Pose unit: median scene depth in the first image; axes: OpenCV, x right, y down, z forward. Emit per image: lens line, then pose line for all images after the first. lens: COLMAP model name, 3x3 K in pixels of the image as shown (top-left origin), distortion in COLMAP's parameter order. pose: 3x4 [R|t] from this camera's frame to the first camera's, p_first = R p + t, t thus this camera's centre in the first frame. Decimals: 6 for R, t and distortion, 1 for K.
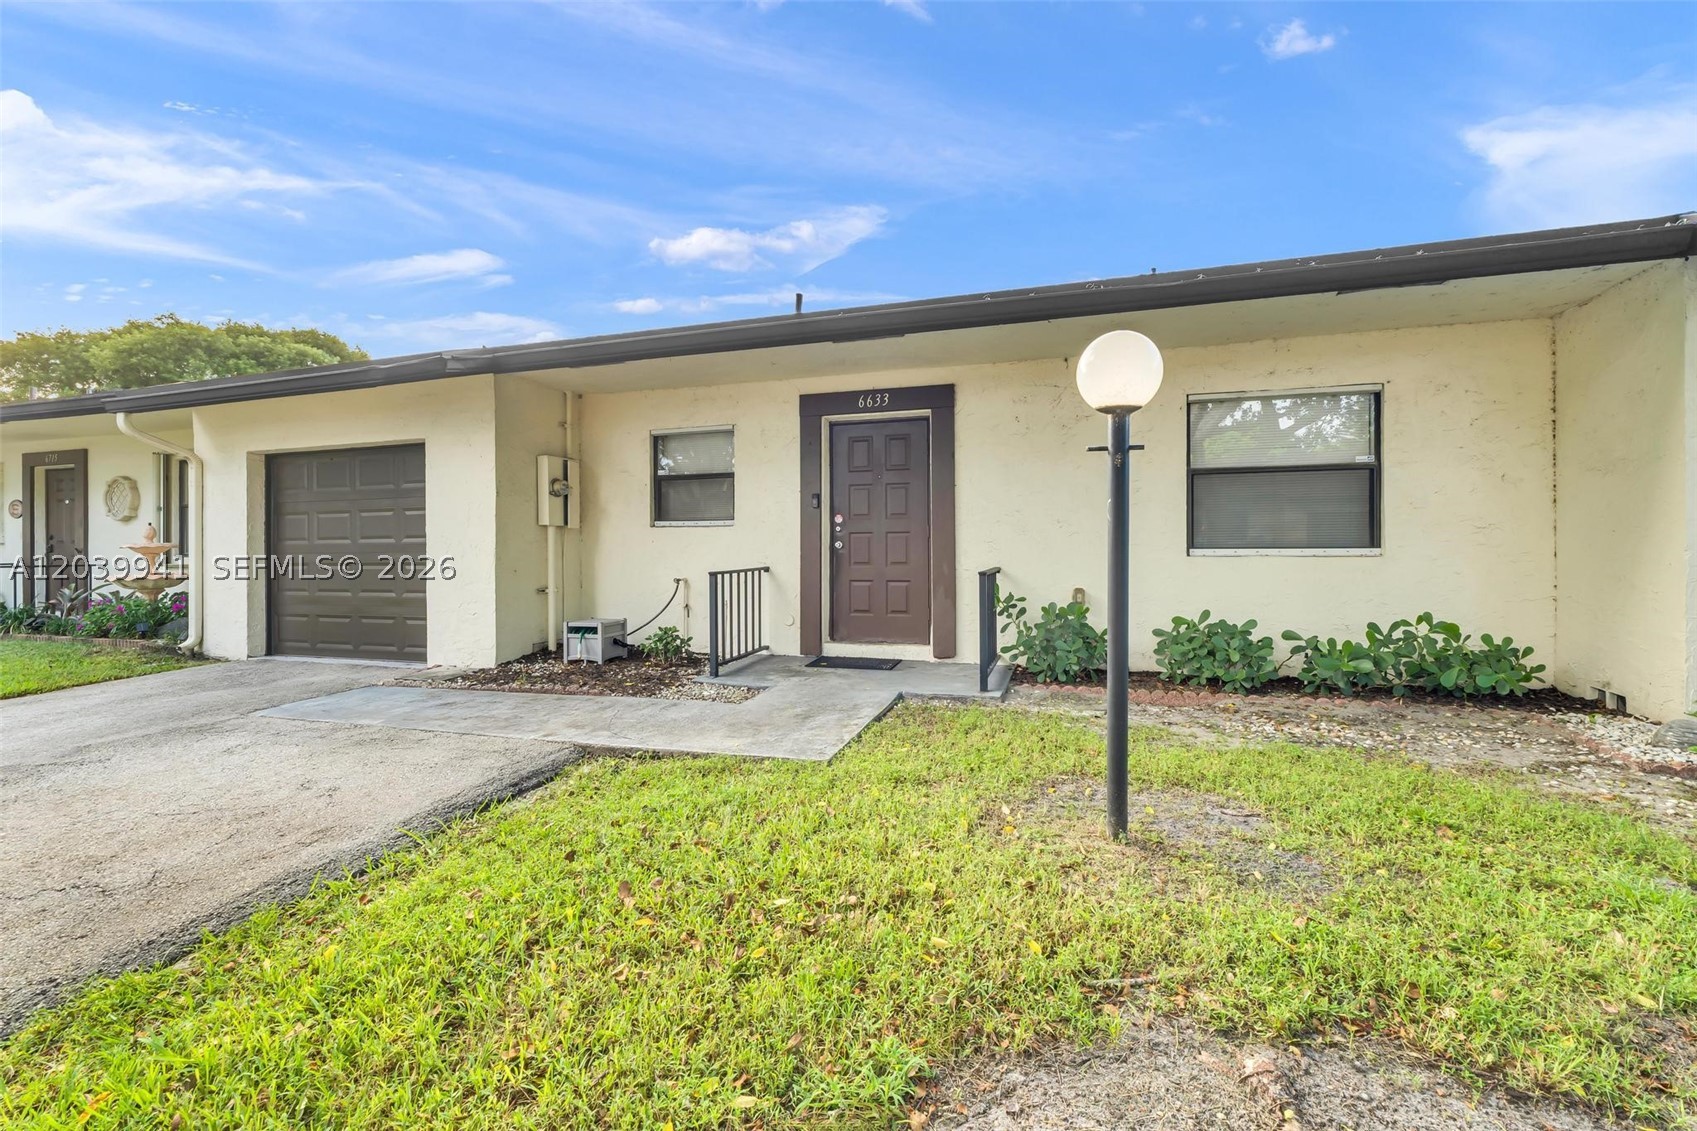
lens RADIAL K [[719.4, 0, 847.7], [0, 719.4, 556.2], [0, 0, 1]] dist [0.003705, 0.000049]
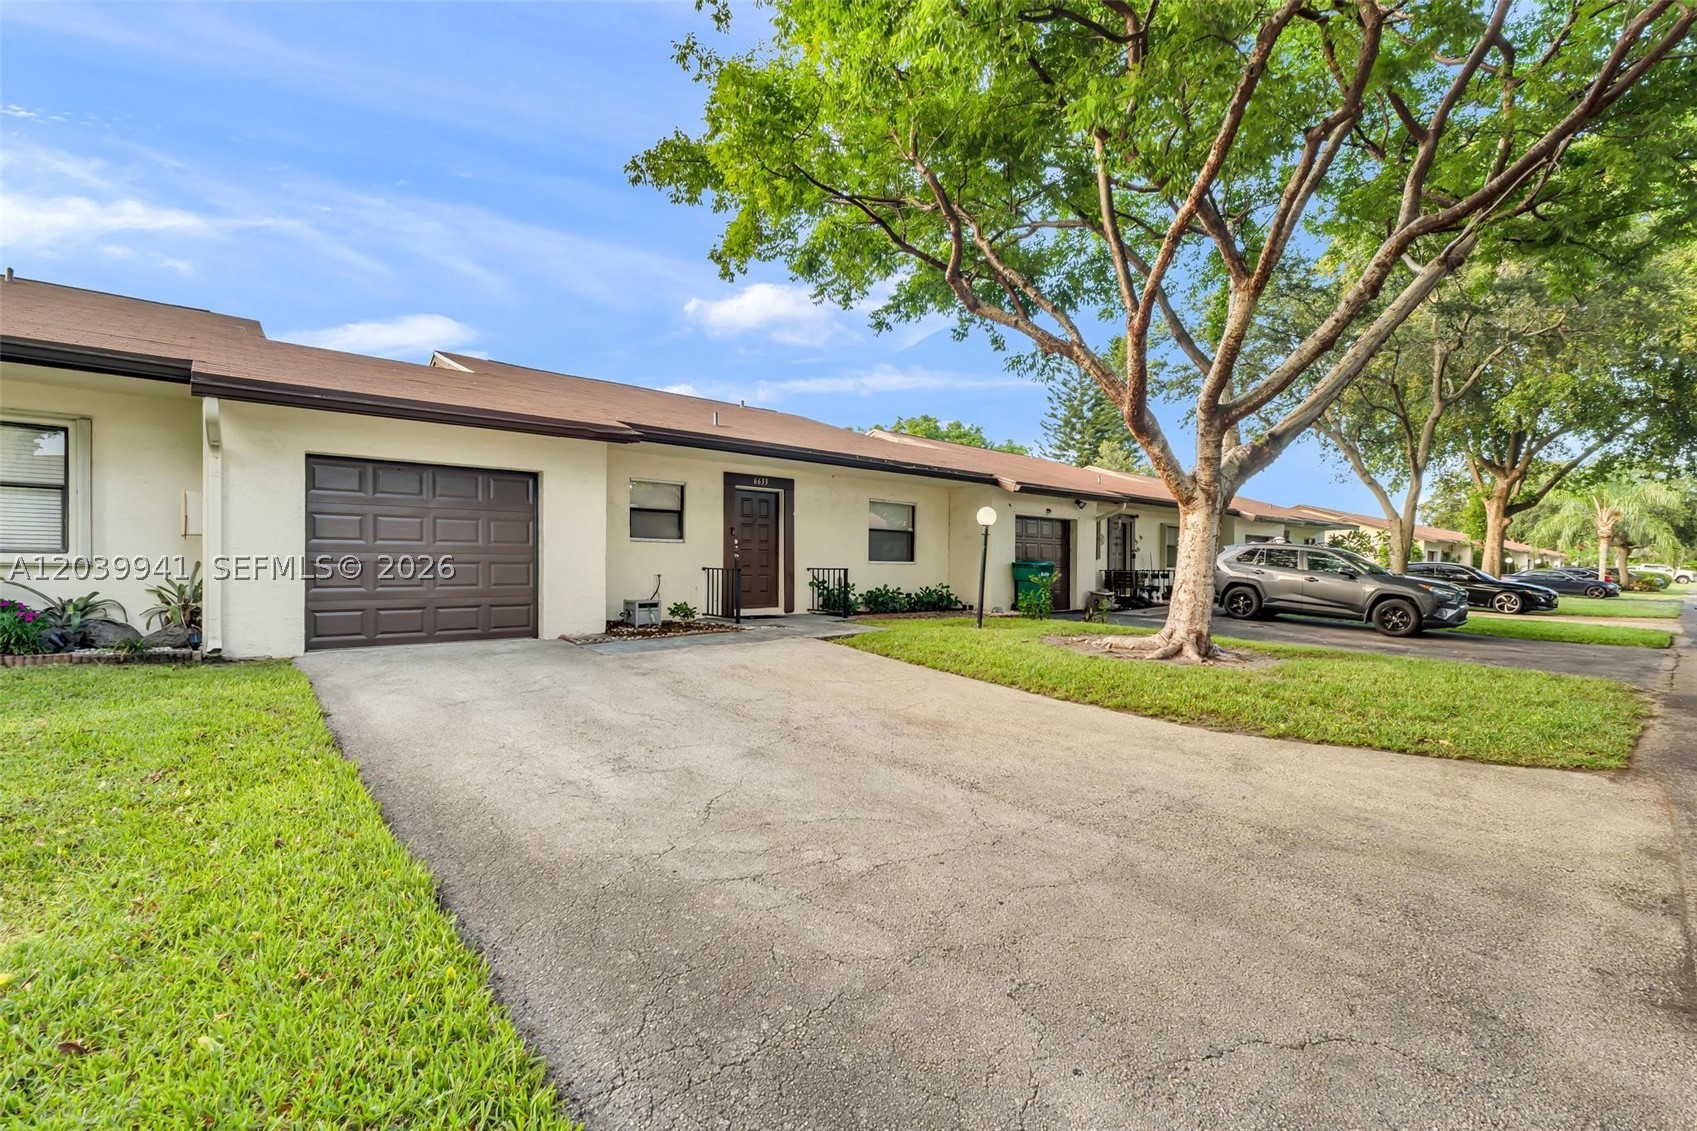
lens RADIAL K [[719.4, 0, 848.8], [0, 719.4, 569.7], [0, 0, 1]] dist [0.003705, 0.000049]
pose [[0.517352, 0.006528, 0.855748, -1.482845], [-0.000700, 0.999974, -0.007205, 0.034422], [-0.855772, 0.003128, 0.517343, -0.200741]]
